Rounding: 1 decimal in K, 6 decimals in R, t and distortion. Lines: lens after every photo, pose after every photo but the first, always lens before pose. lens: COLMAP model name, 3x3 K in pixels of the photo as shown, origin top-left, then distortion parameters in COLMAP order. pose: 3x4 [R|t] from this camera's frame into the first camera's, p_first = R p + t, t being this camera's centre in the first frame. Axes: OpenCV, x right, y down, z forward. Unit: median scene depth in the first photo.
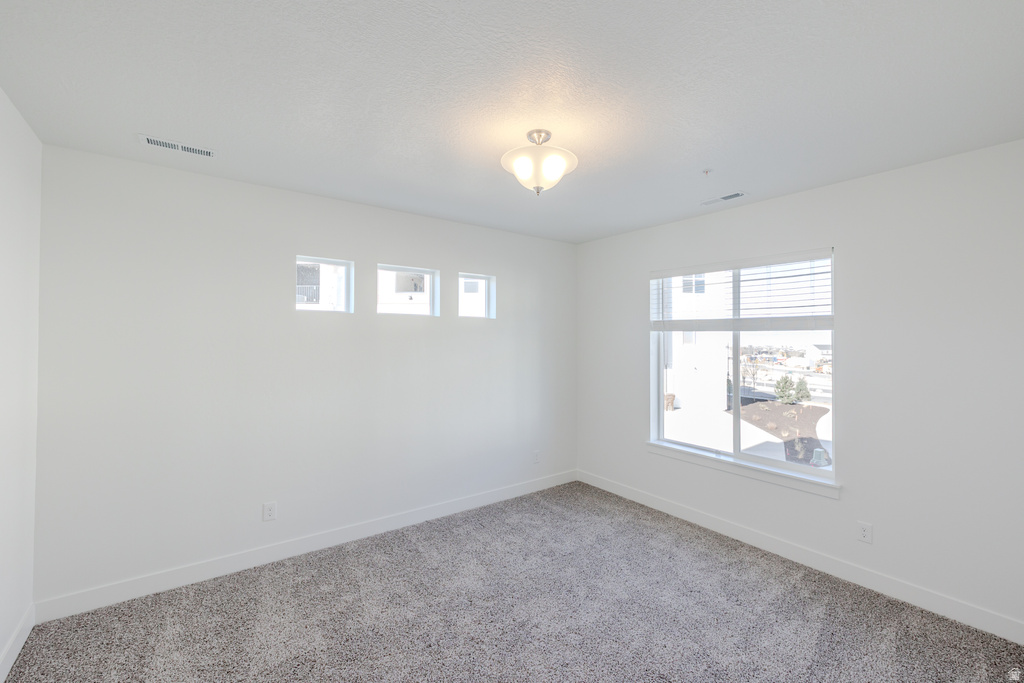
lens RADIAL K [[434.4, 0, 510.6], [0, 434.4, 346.0], [0, 0, 1]] dist [0.000234, 0.000131]
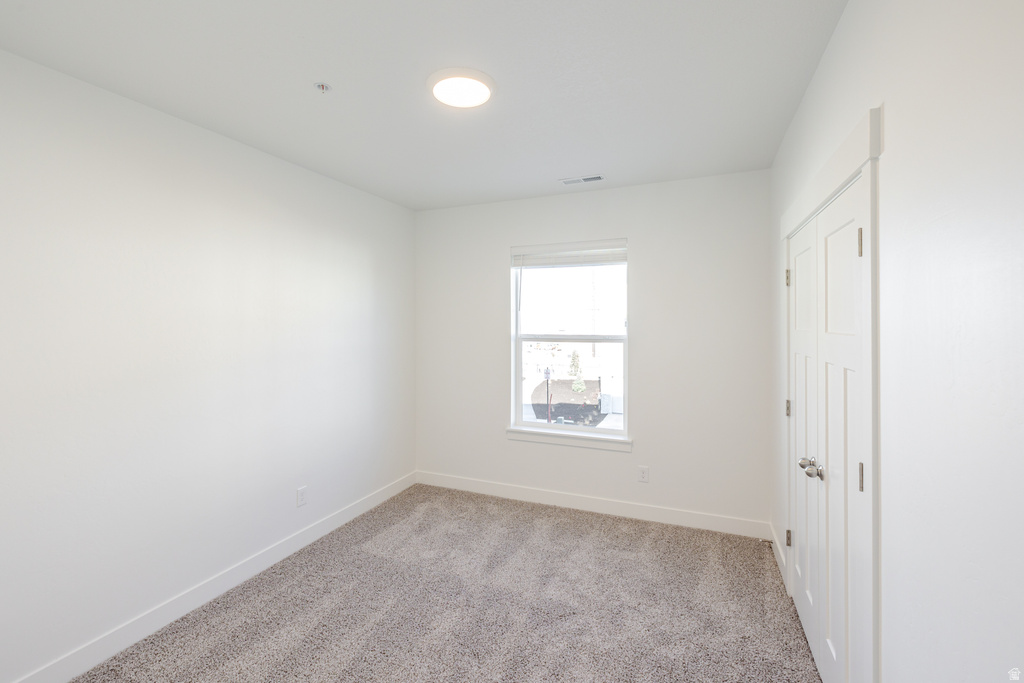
lens RADIAL K [[433.5, 0, 513.1], [0, 433.5, 315.7], [0, 0, 1]] dist [0.000482, -0.000057]
pose [[0.857567, -0.018844, 0.514028, -0.136405], [0.030777, 0.999418, -0.014708, -0.008578], [-0.513451, 0.028433, 0.857648, 0.167499]]
